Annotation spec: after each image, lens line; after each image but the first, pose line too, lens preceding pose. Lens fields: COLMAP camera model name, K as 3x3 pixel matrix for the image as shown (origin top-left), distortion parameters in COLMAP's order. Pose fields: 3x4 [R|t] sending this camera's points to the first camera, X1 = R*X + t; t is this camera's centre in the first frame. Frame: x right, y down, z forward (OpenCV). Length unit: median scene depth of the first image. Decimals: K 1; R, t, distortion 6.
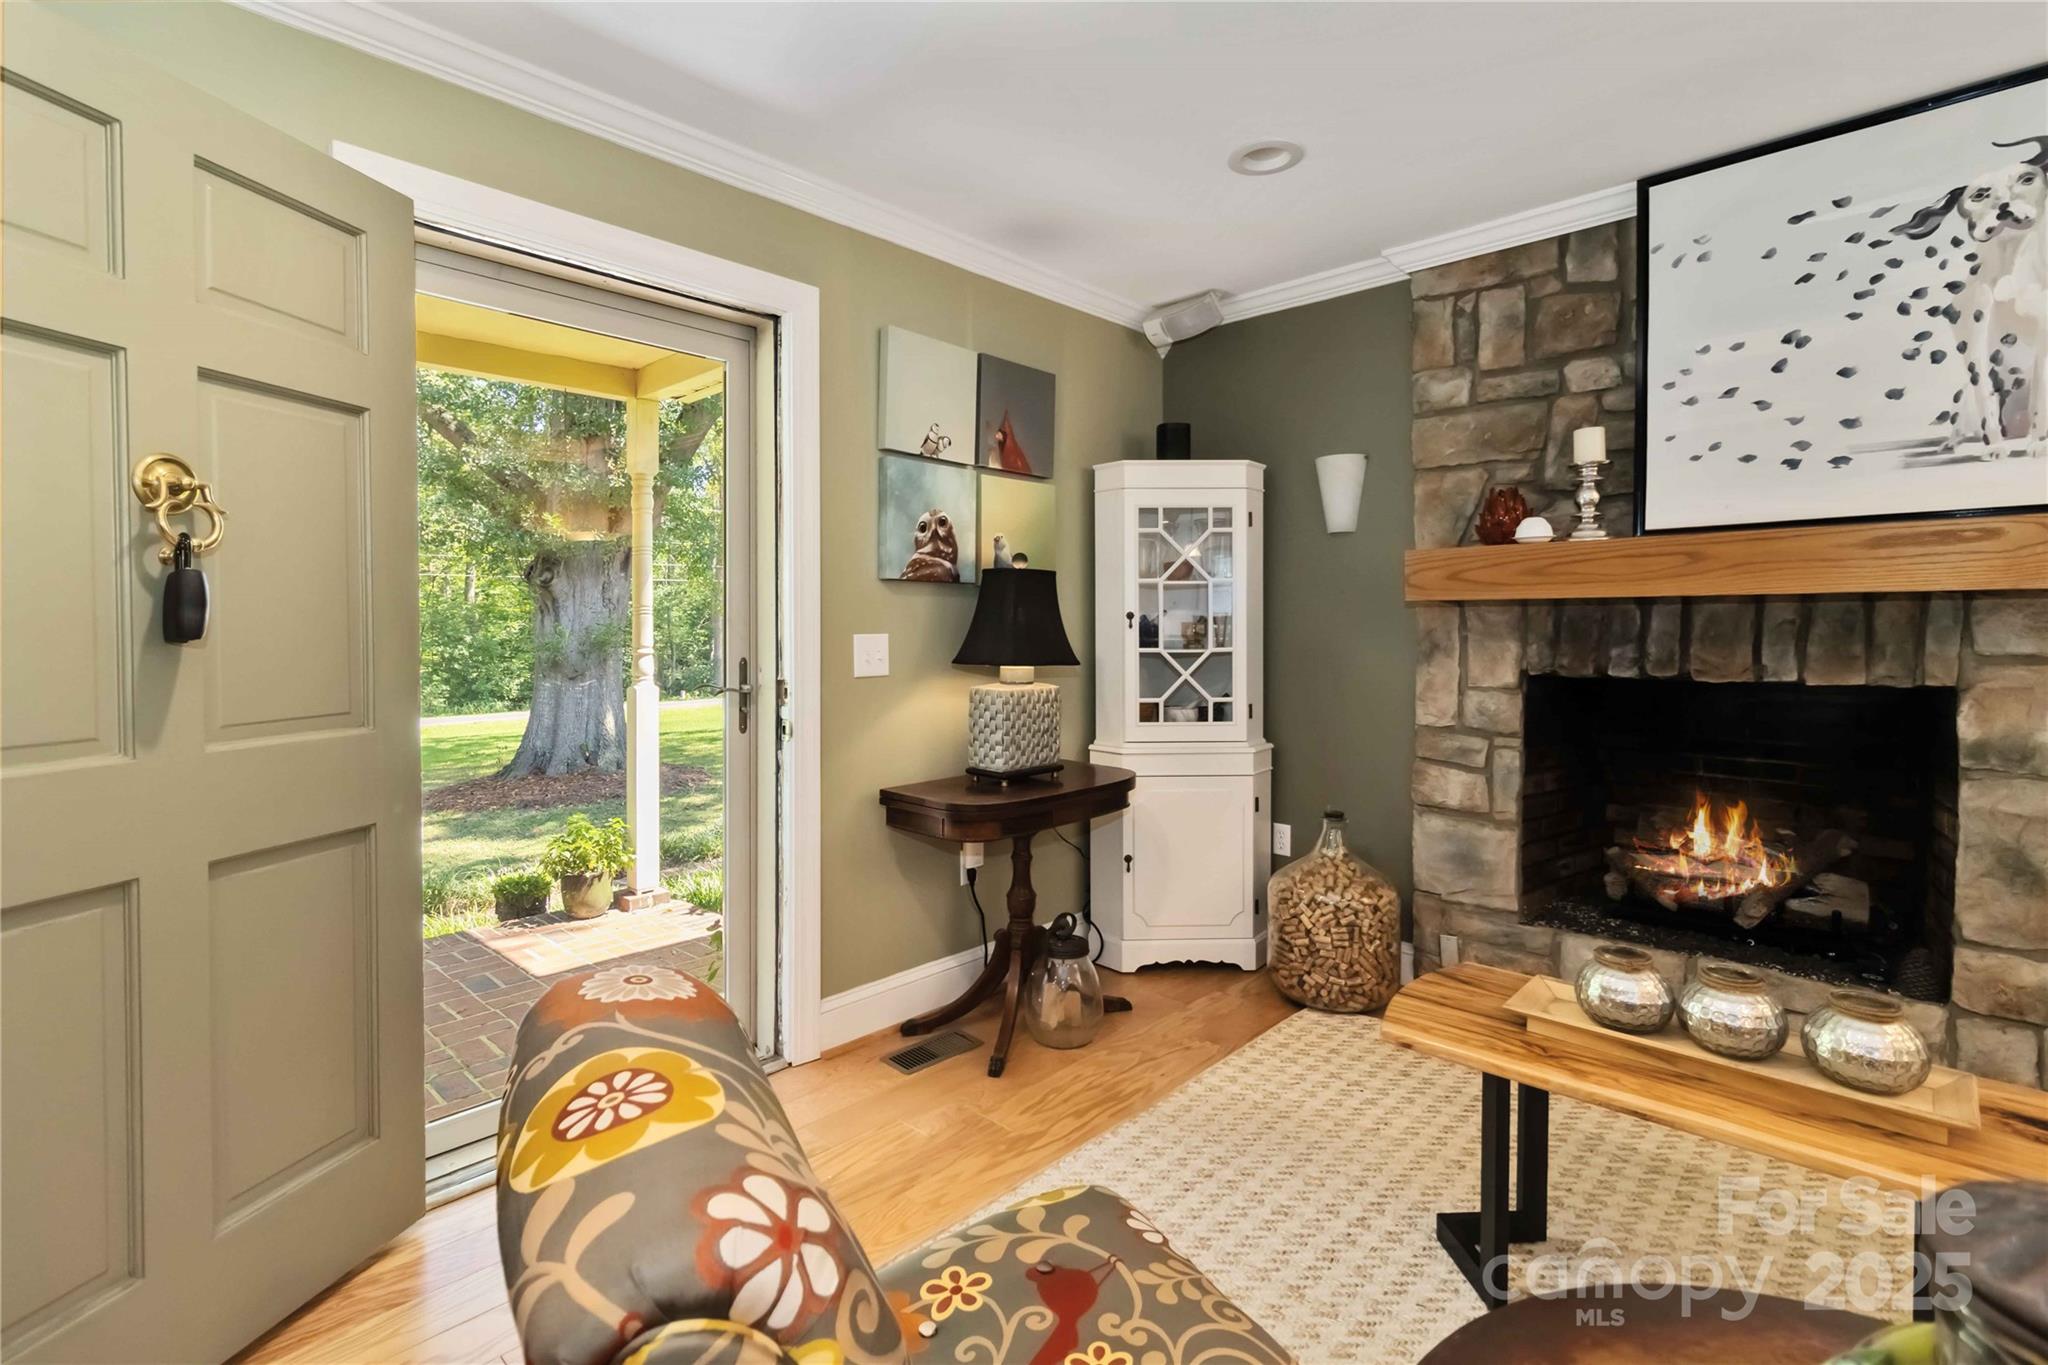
lens RADIAL K [[951.7, 0, 1022.4], [0, 951.7, 647.7], [0, 0, 1]] dist [0.000759, 0.000379]
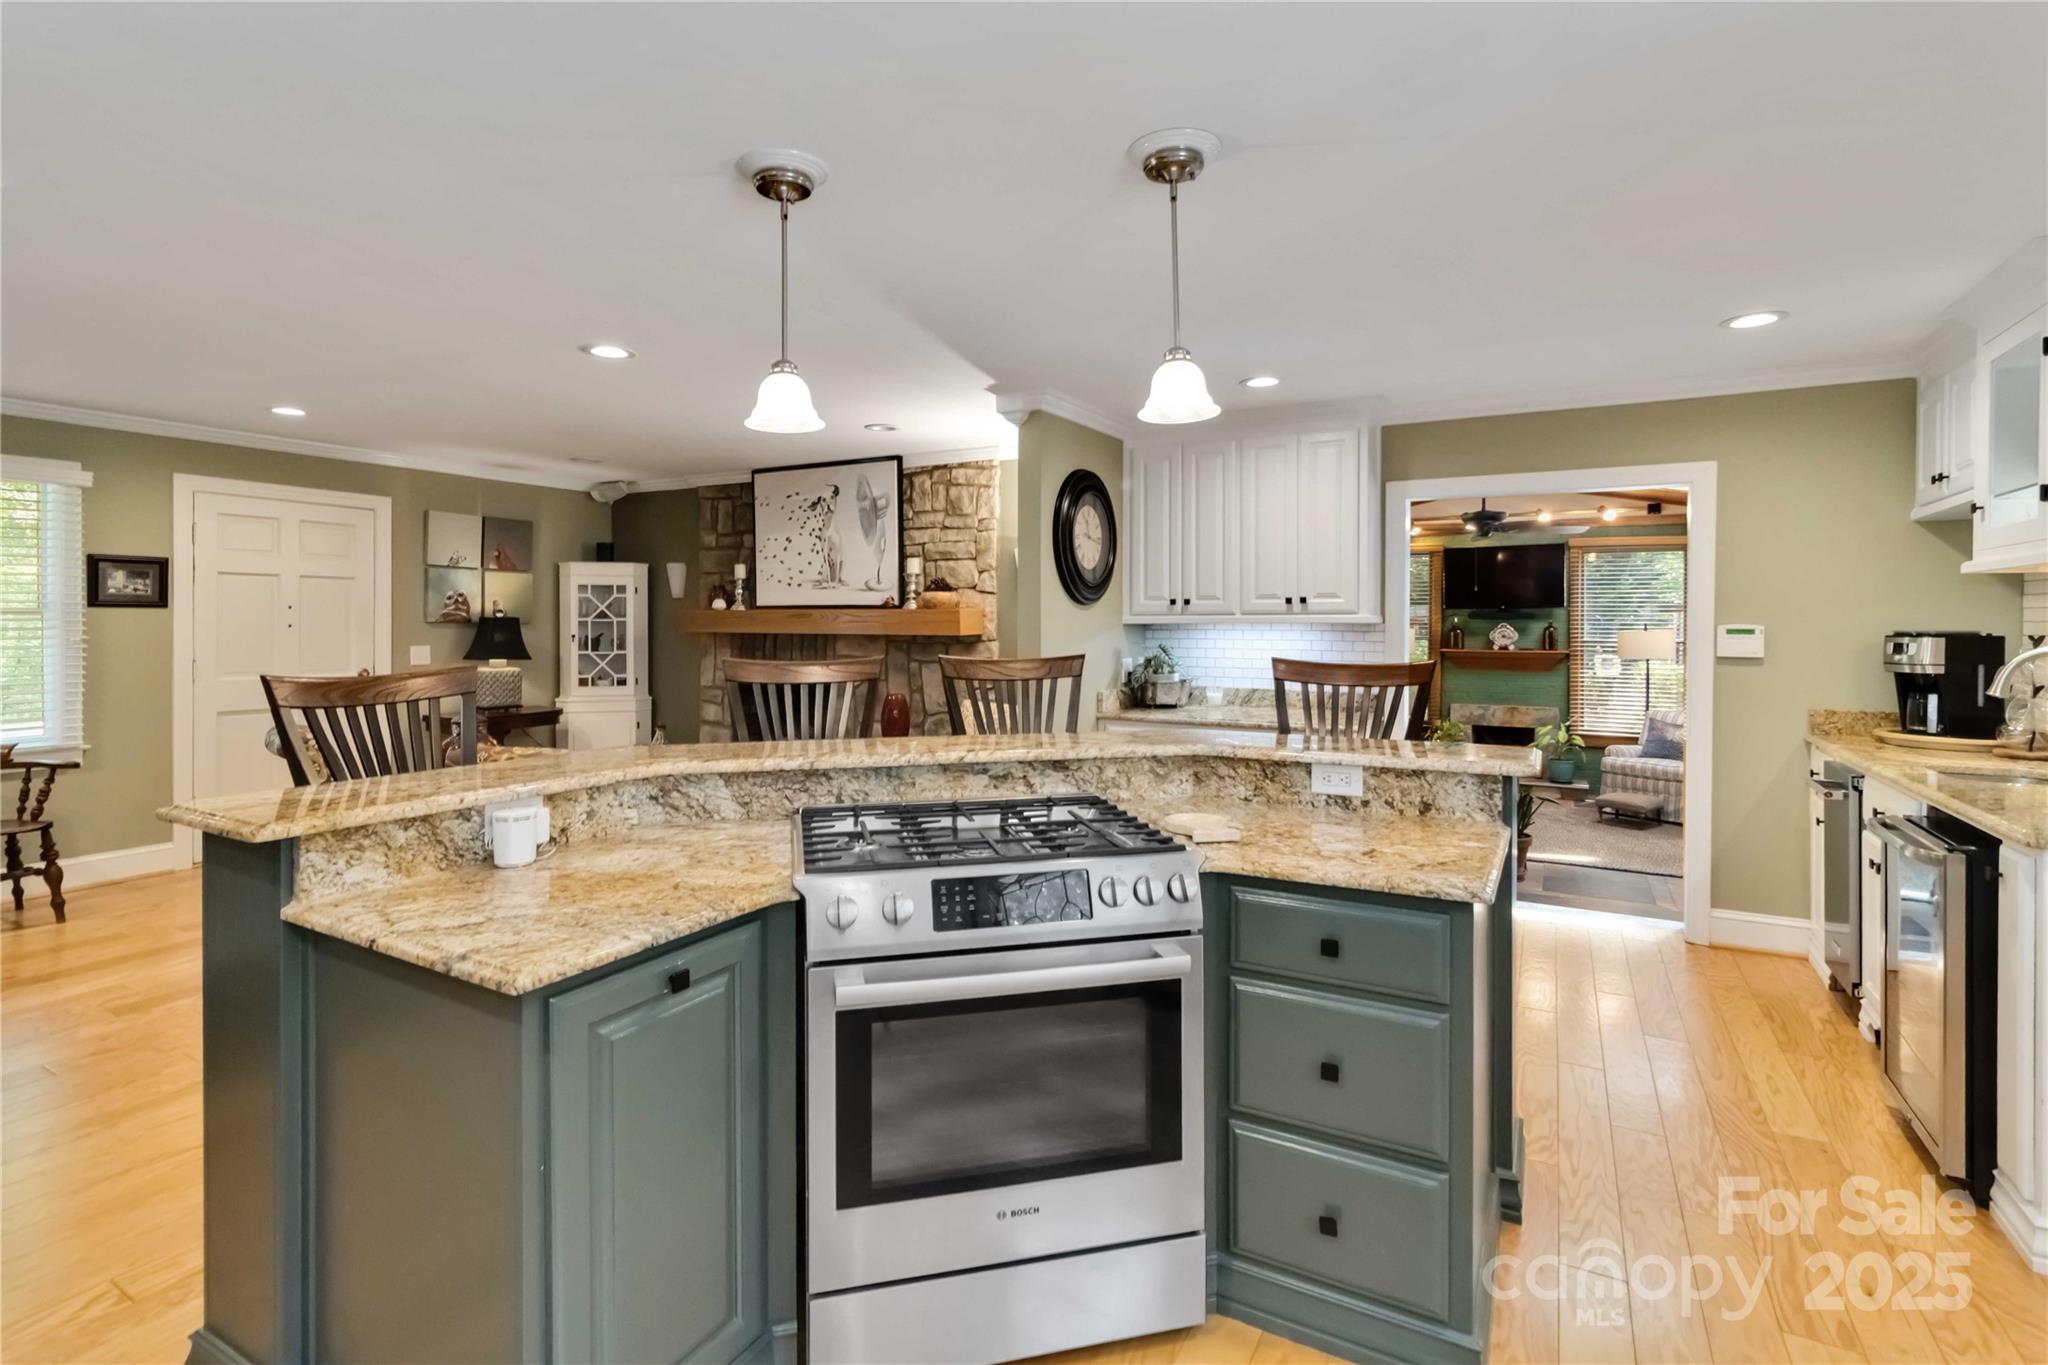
lens RADIAL K [[963.6, 0, 1016.6], [0, 963.6, 622.1], [0, 0, 1]] dist [0.002030, 0.000265]
pose [[0.967862, 0.005975, 0.251411, 0.602927], [-0.000185, 0.999734, -0.023050, -0.017822], [-0.251482, 0.022263, 0.967606, -1.490968]]
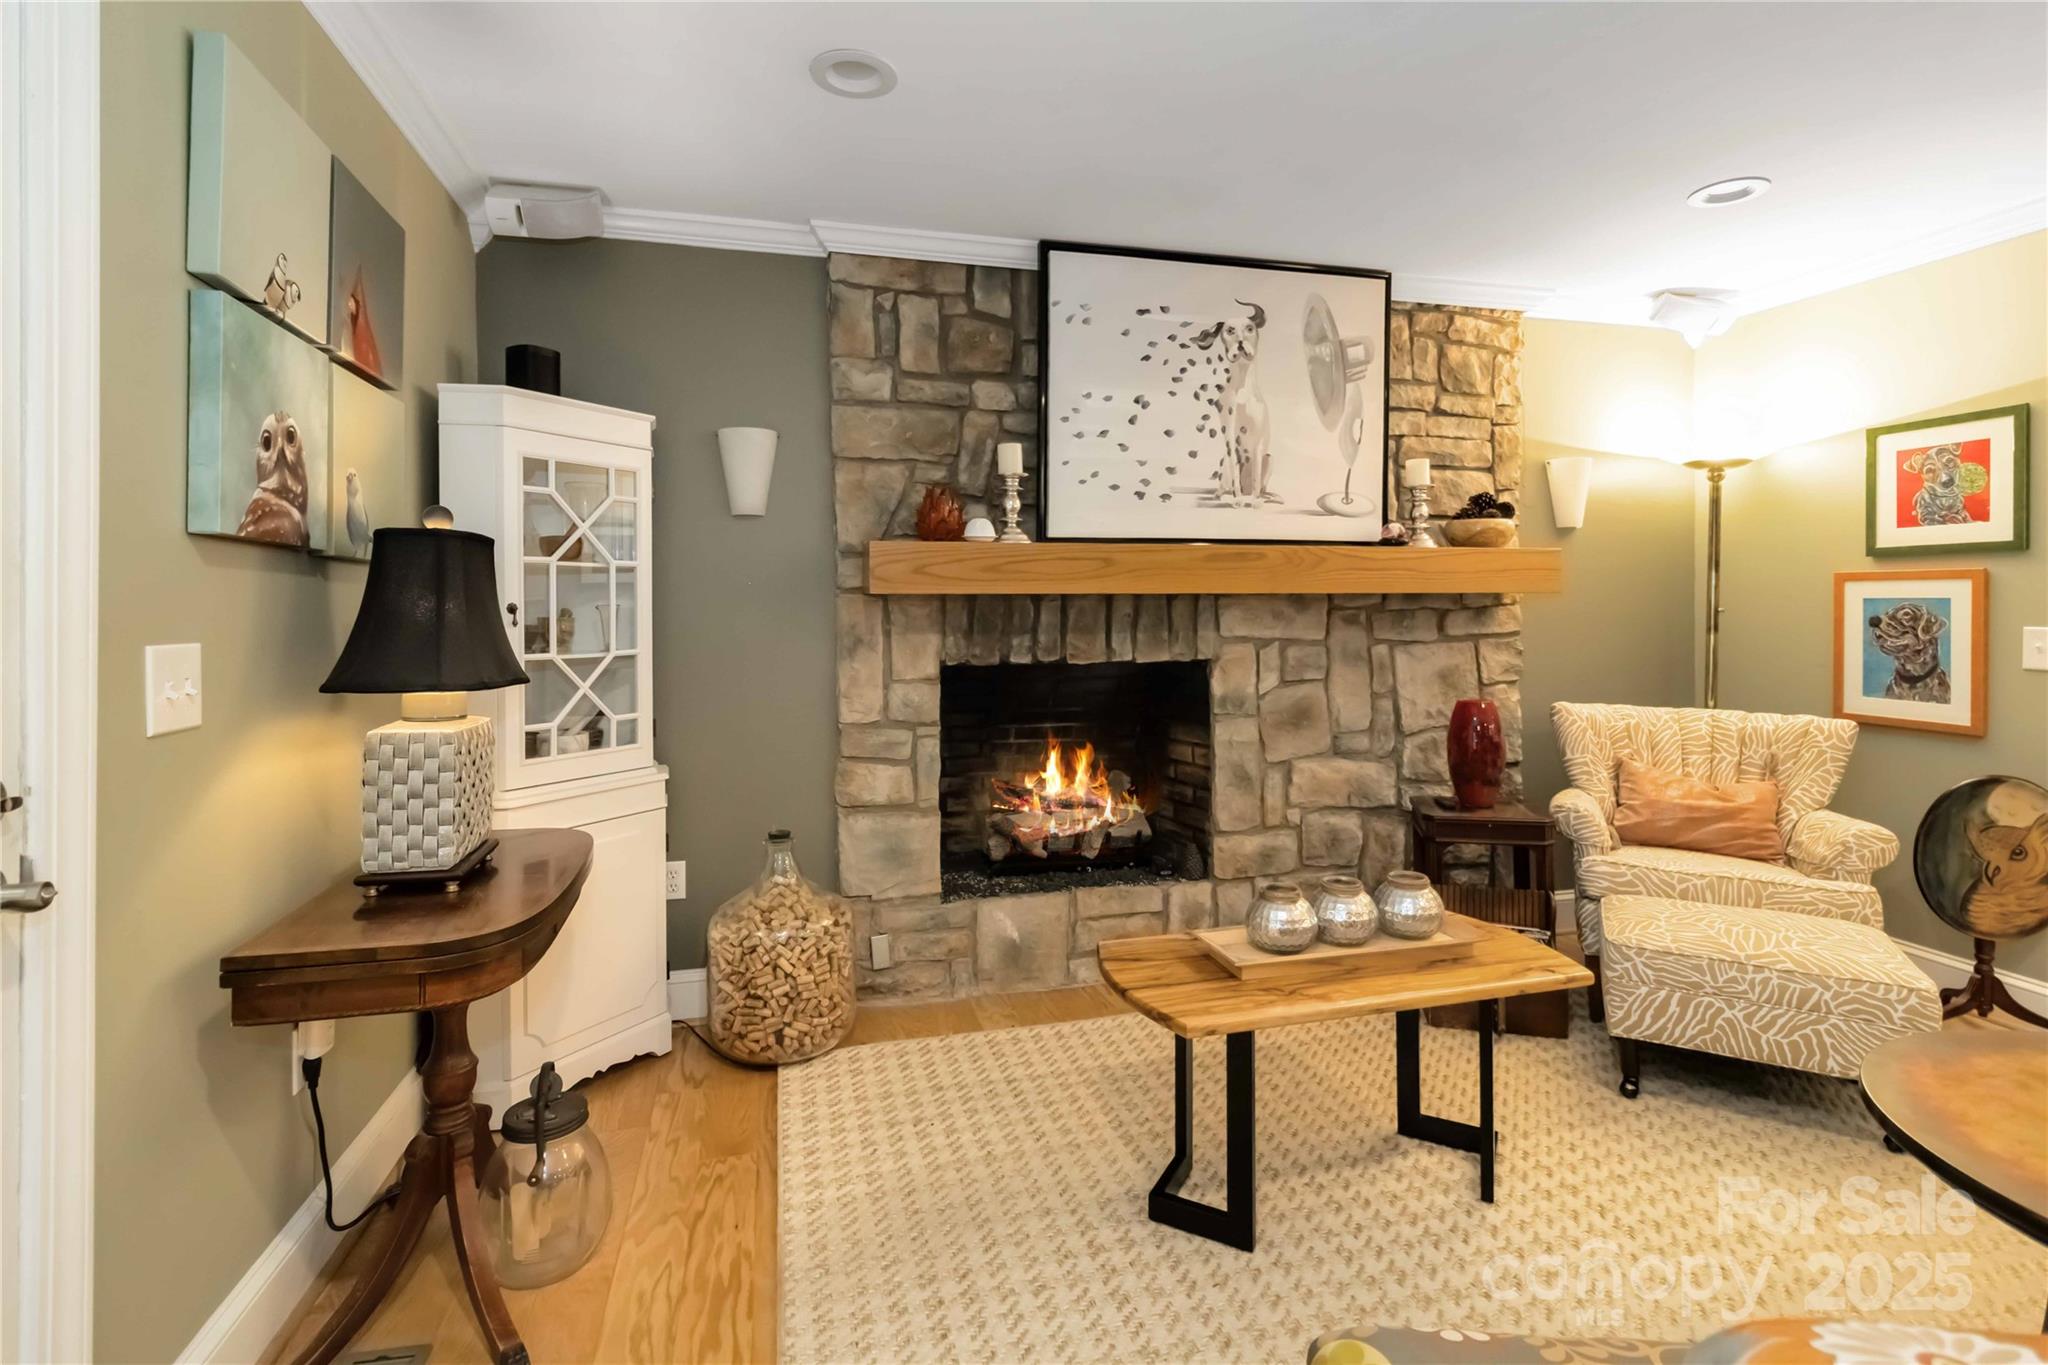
lens RADIAL K [[964.4, 0, 1023.0], [0, 964.4, 609.9], [0, 0, 1]] dist [-0.000564, 0.000133]
pose [[0.528456, 0.001816, 0.848959, -0.332050], [0.025061, 0.999529, -0.017738, -0.011917], [-0.848590, 0.030649, 0.528162, 0.353723]]
